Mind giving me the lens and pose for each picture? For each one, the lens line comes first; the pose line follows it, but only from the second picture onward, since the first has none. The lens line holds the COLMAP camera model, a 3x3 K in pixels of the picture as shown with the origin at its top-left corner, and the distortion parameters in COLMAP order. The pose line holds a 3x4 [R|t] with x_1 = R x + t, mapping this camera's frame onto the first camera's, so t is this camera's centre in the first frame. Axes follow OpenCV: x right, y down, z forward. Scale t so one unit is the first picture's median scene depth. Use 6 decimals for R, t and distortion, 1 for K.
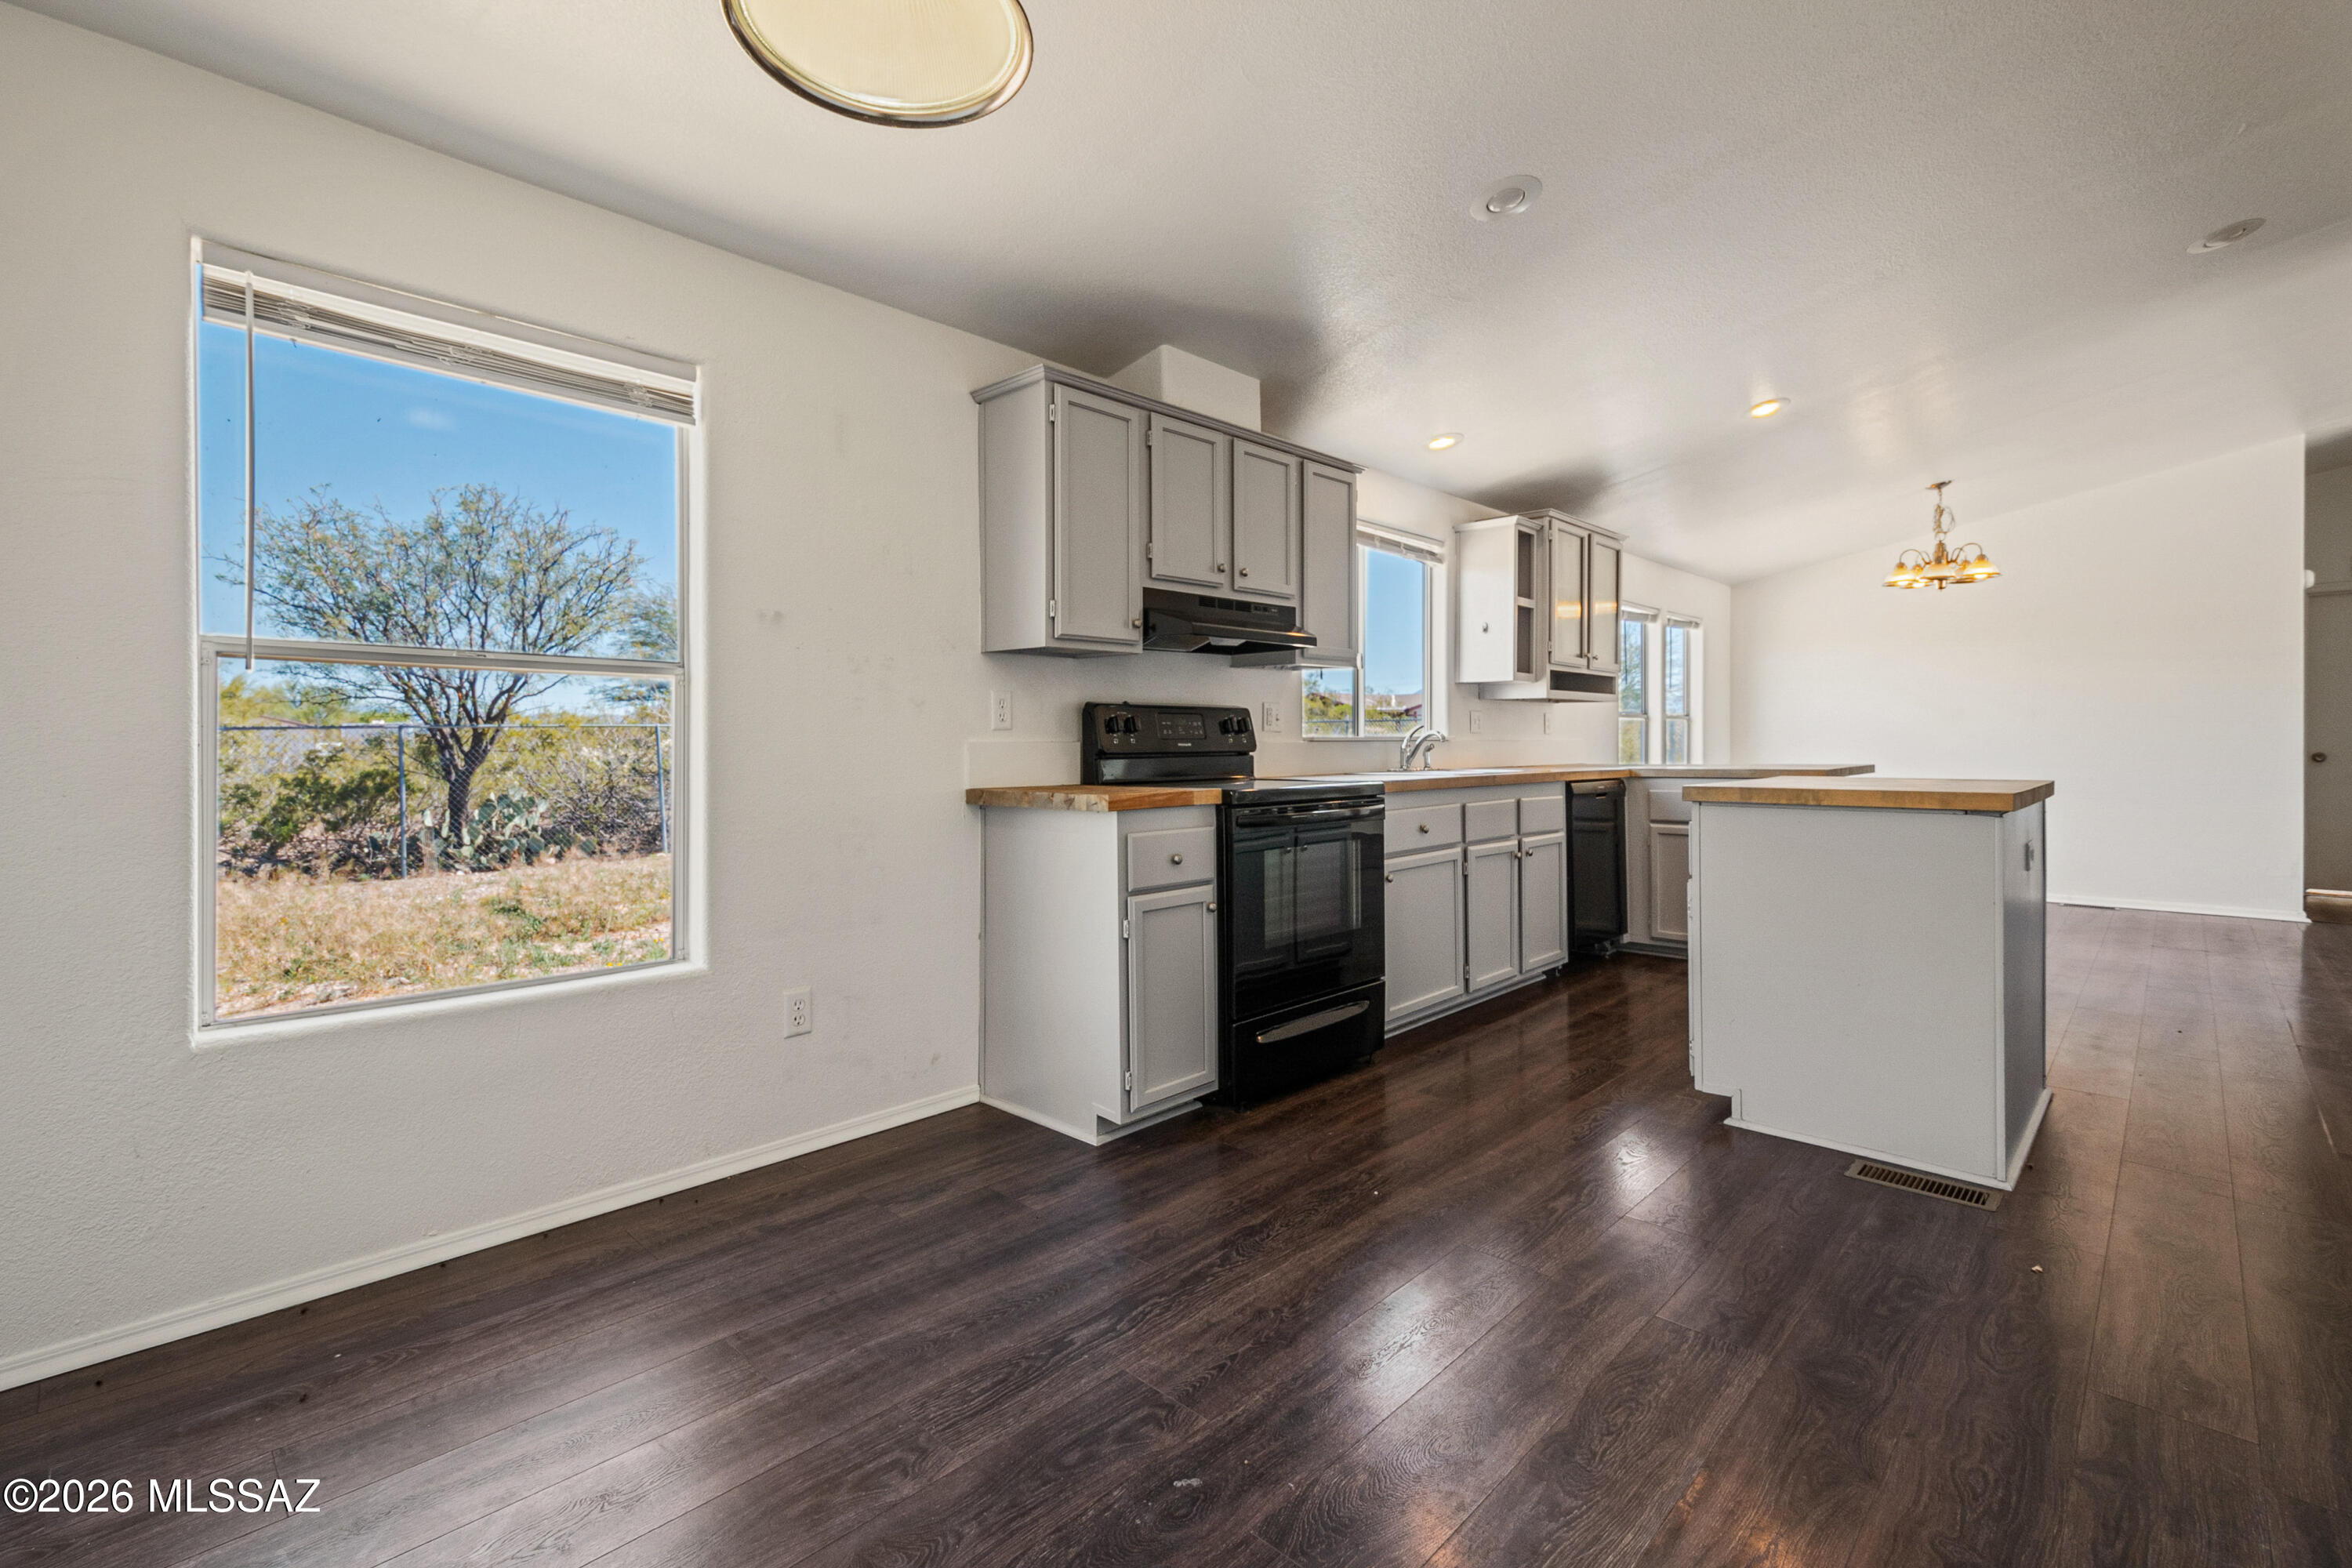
lens RADIAL K [[1036.6, 0, 1167.7], [0, 1036.6, 744.0], [0, 0, 1]] dist [0.004918, 0.000213]
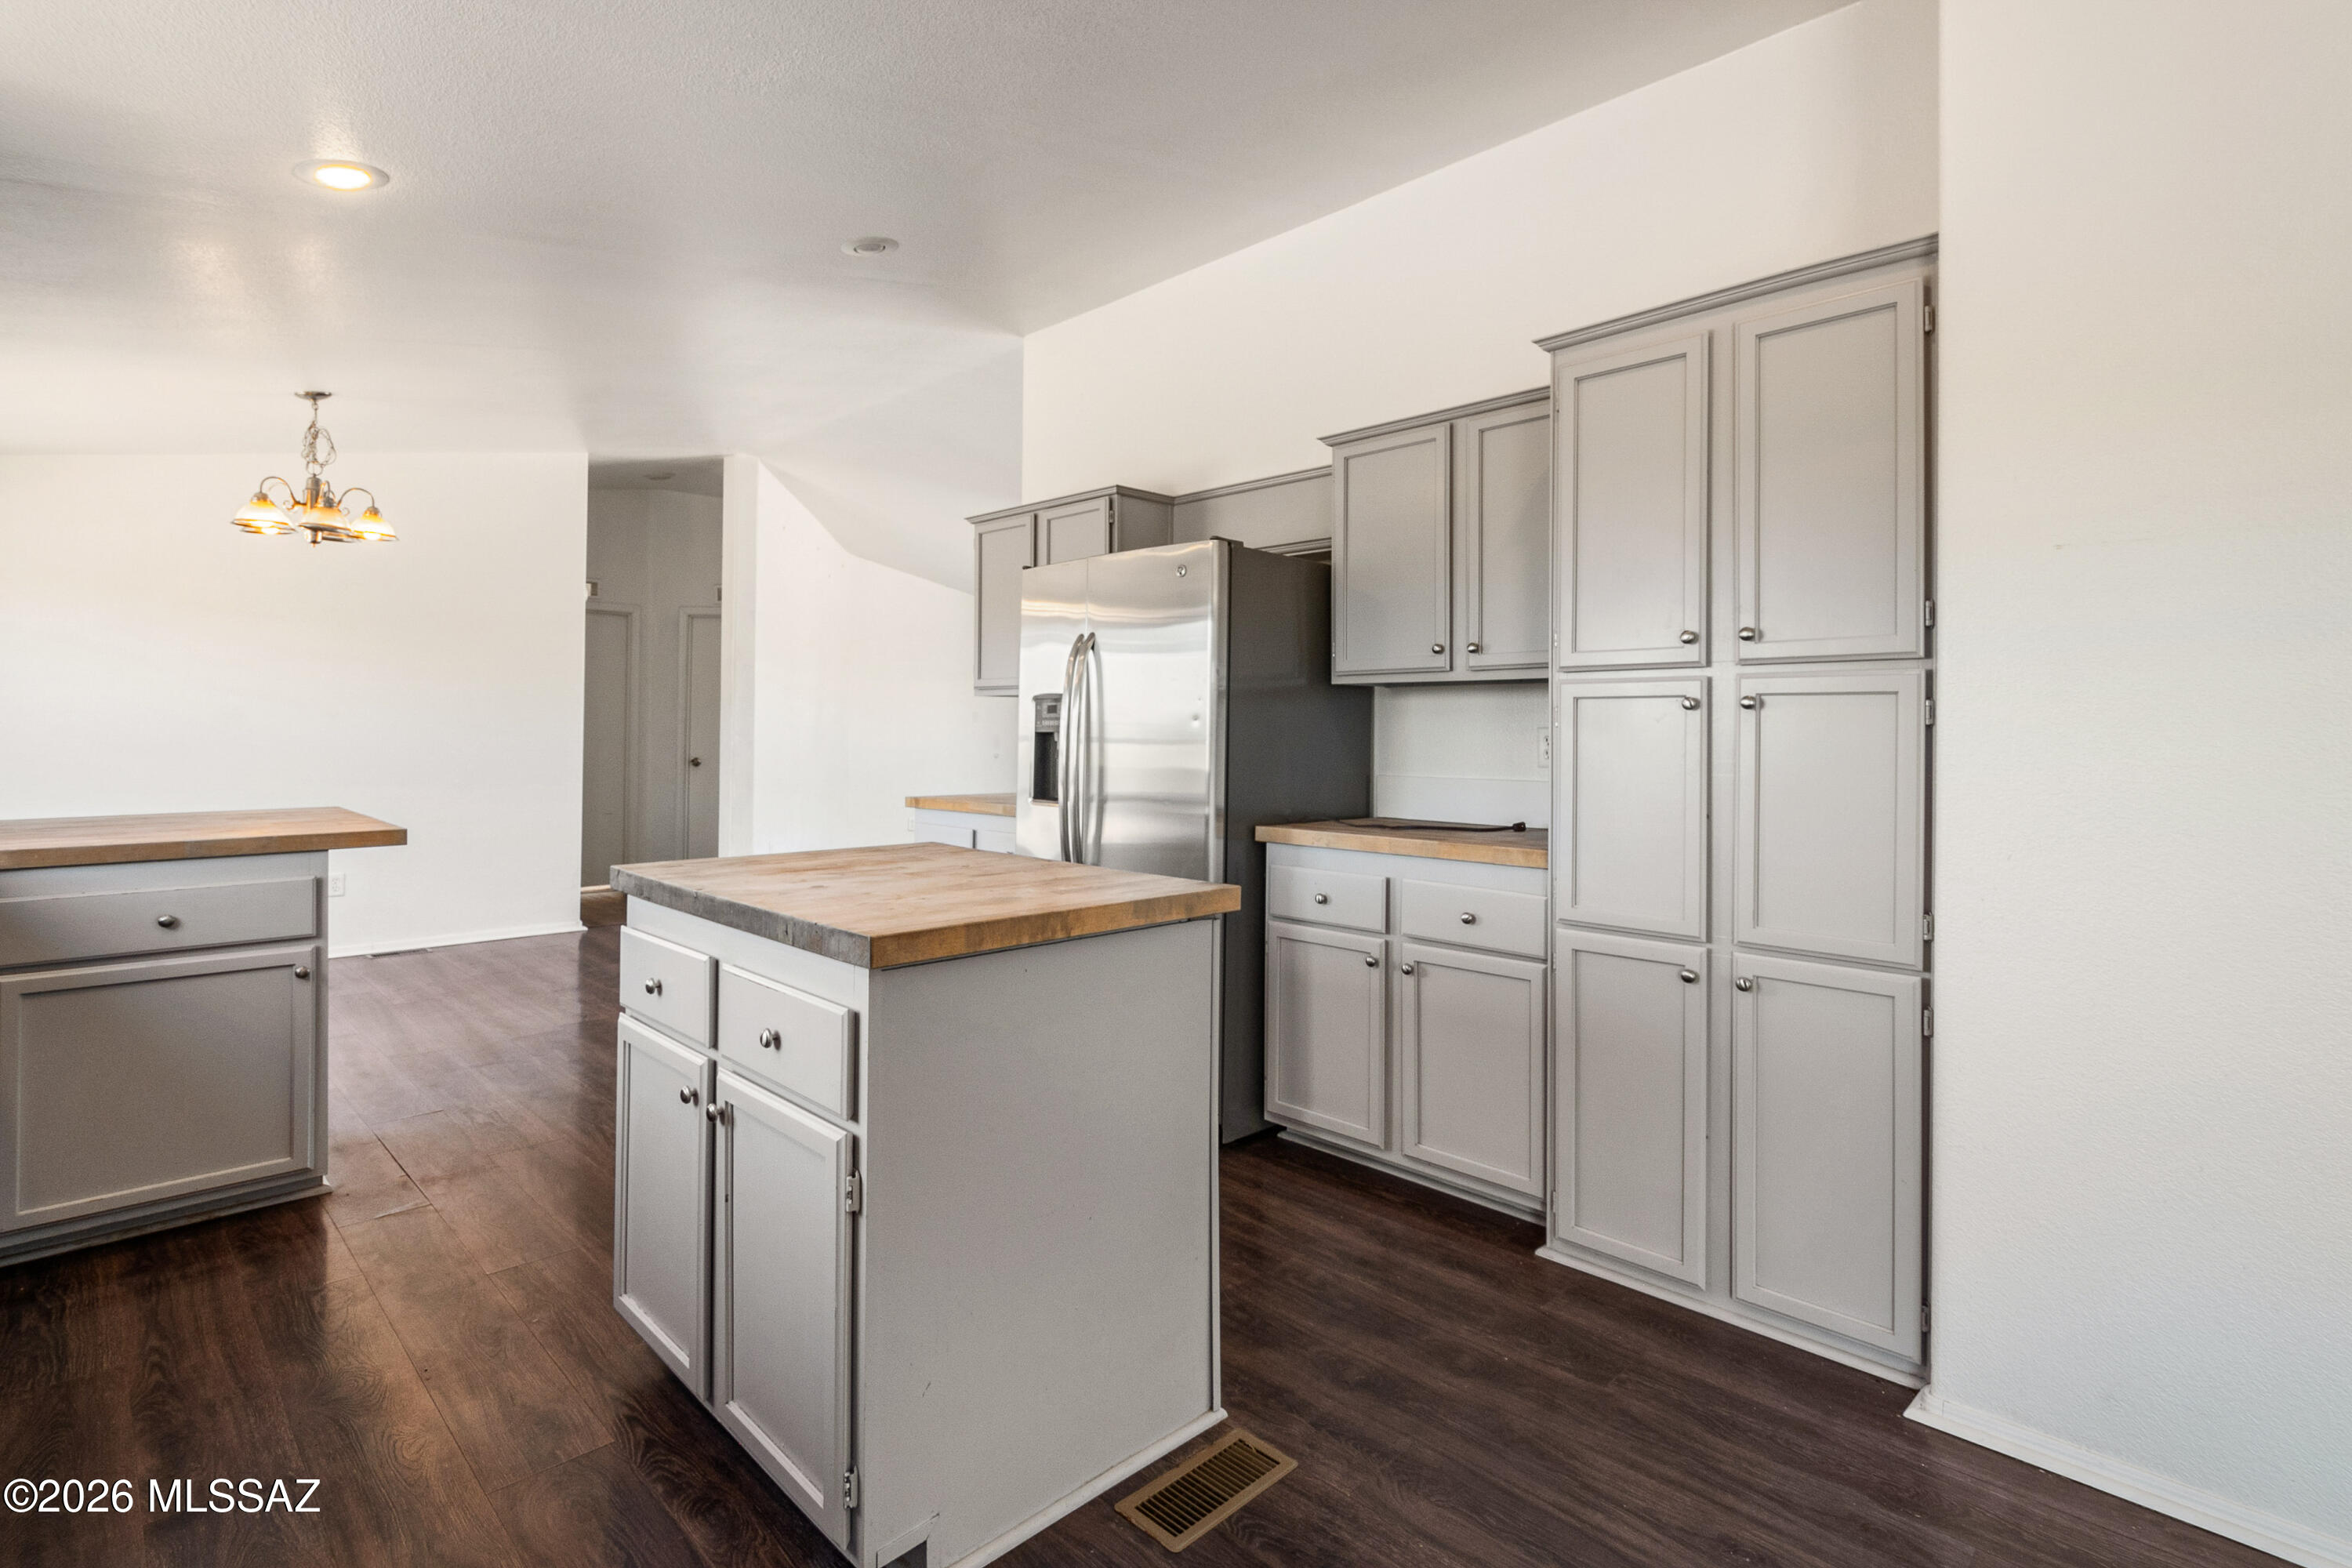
lens RADIAL K [[1130.6, 0, 1163.3], [0, 1130.6, 727.2], [0, 0, 1]] dist [-0.000954, -0.000064]
pose [[0.021718, 0.007618, 0.999735, -0.005778], [-0.008556, 0.999936, -0.007434, -0.042507], [-0.999728, -0.008392, 0.021782, 0.713826]]
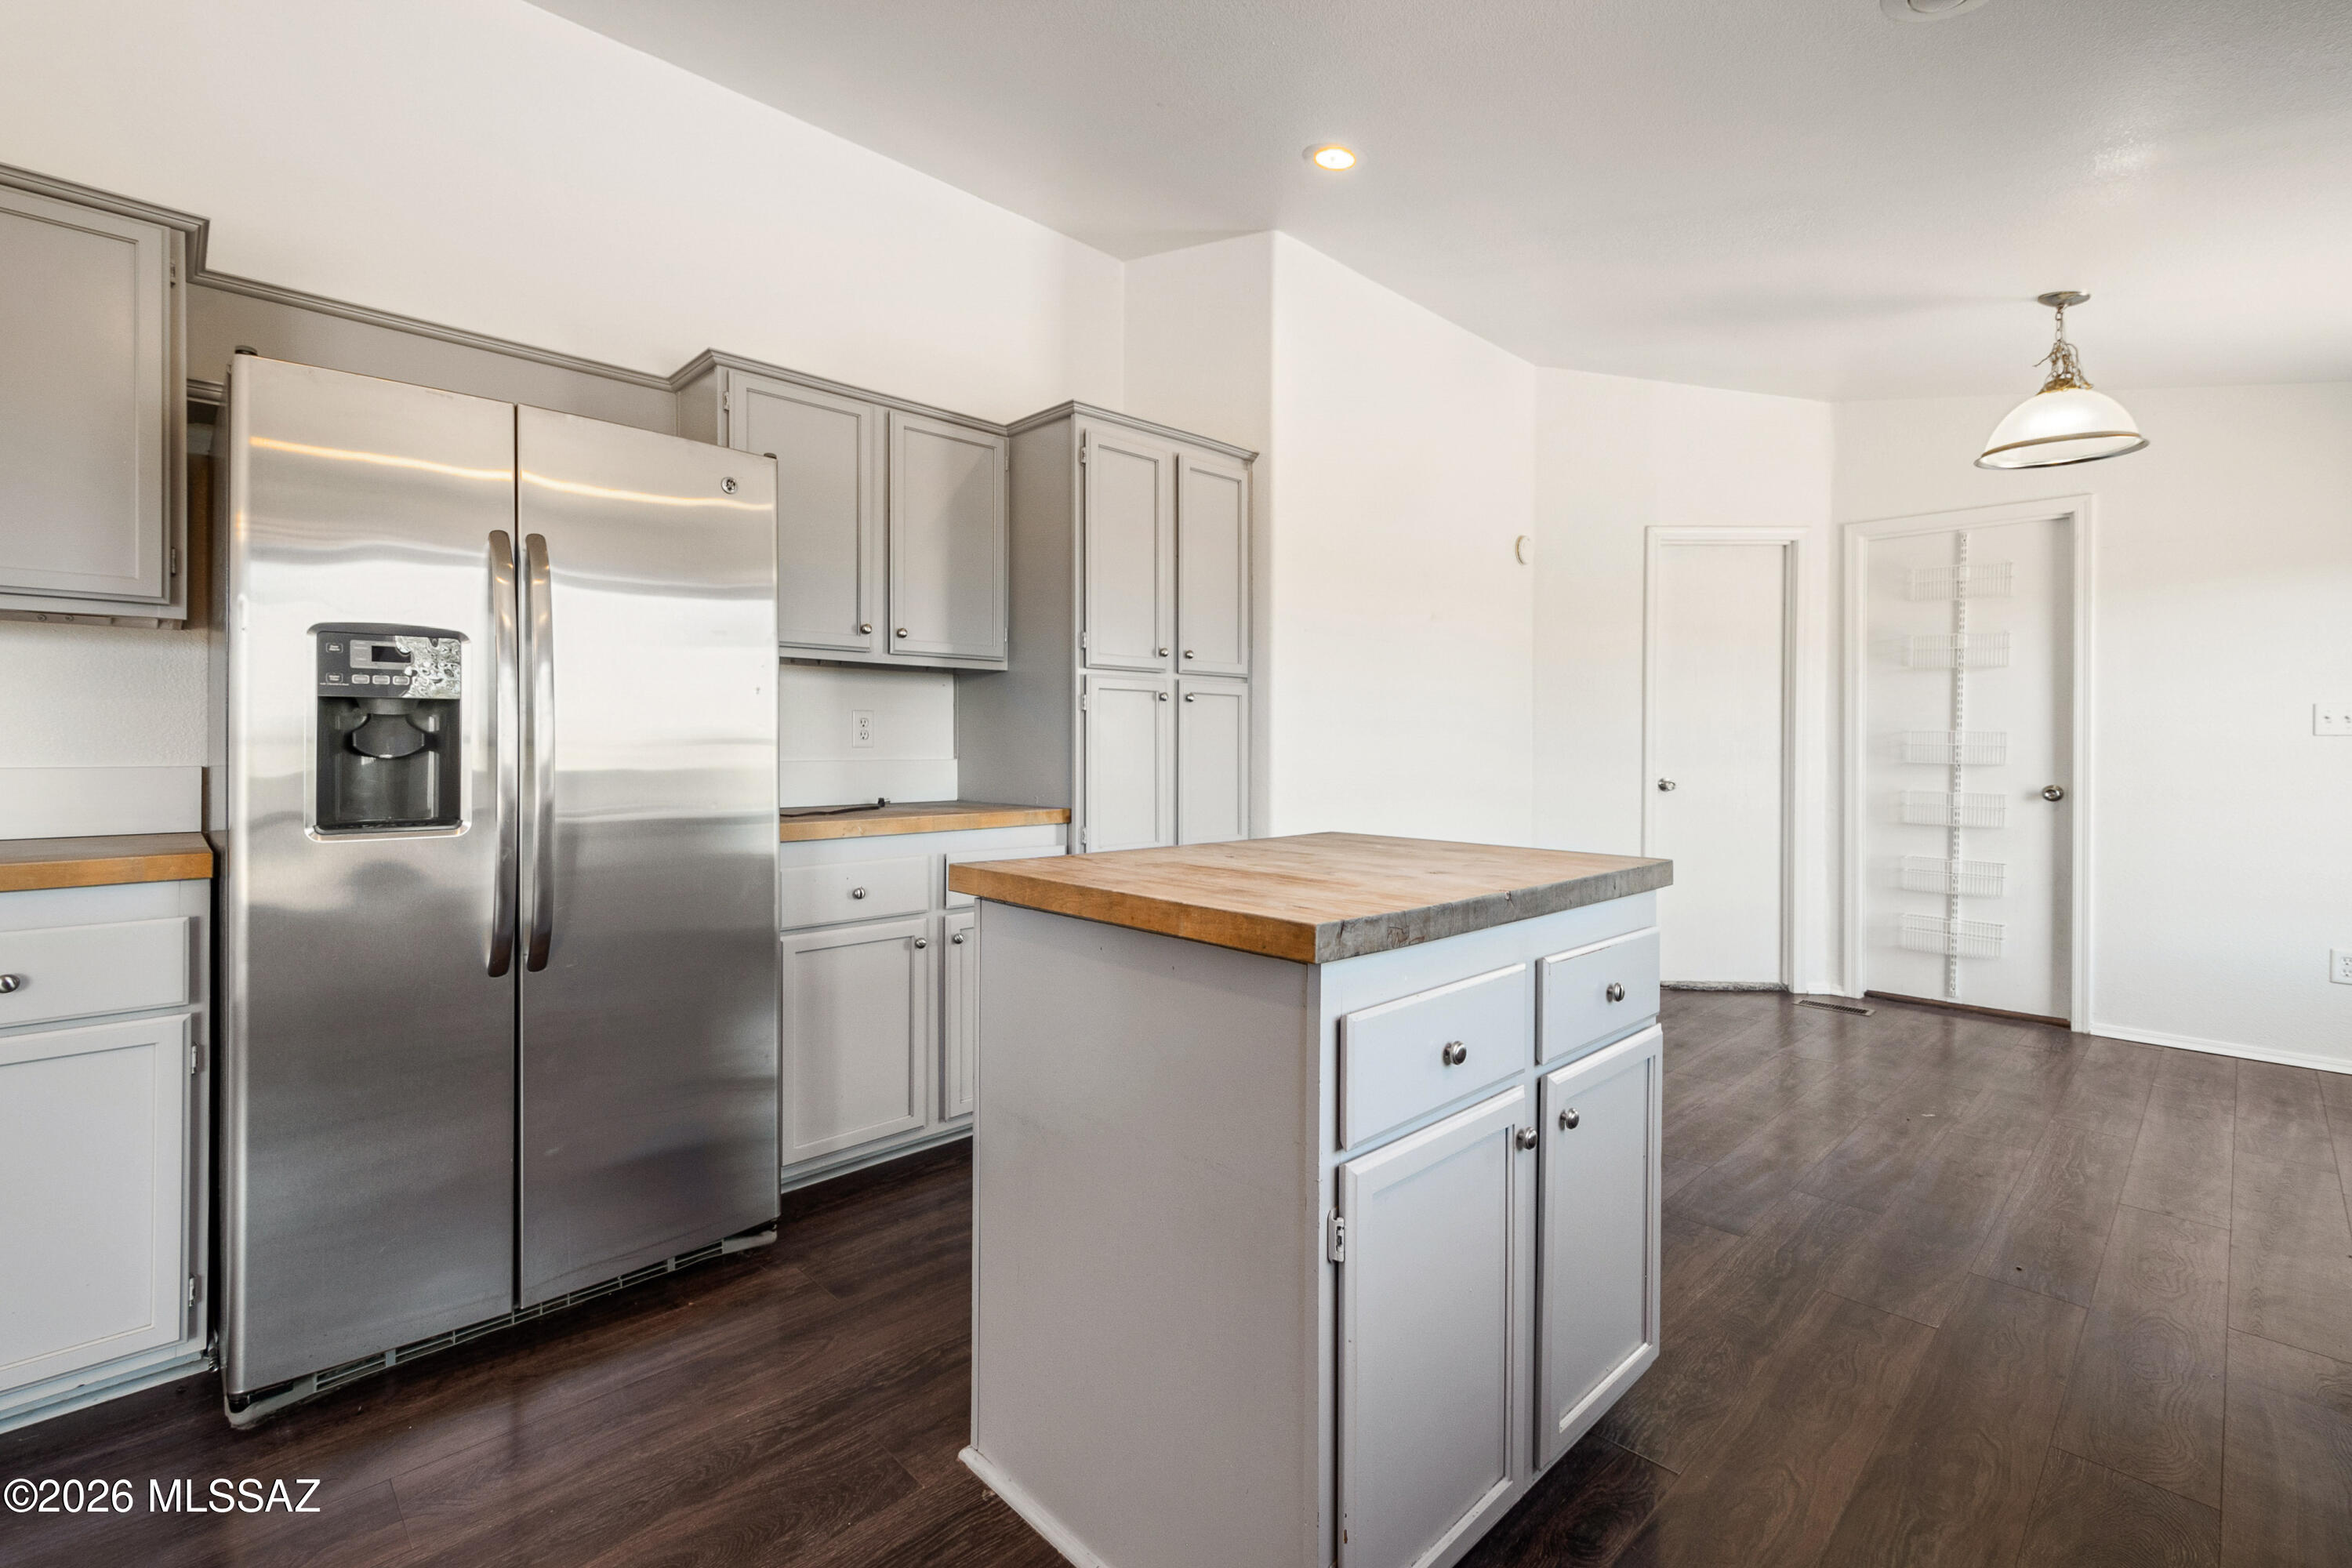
lens RADIAL K [[1045.9, 0, 1166.5], [0, 1045.9, 746.3], [0, 0, 1]] dist [0.002449, -0.000007]
pose [[-0.999566, -0.000680, 0.029434, 0.648194], [-0.000635, 0.999999, 0.001553, -0.021547], [-0.029435, 0.001534, -0.999566, 1.351446]]
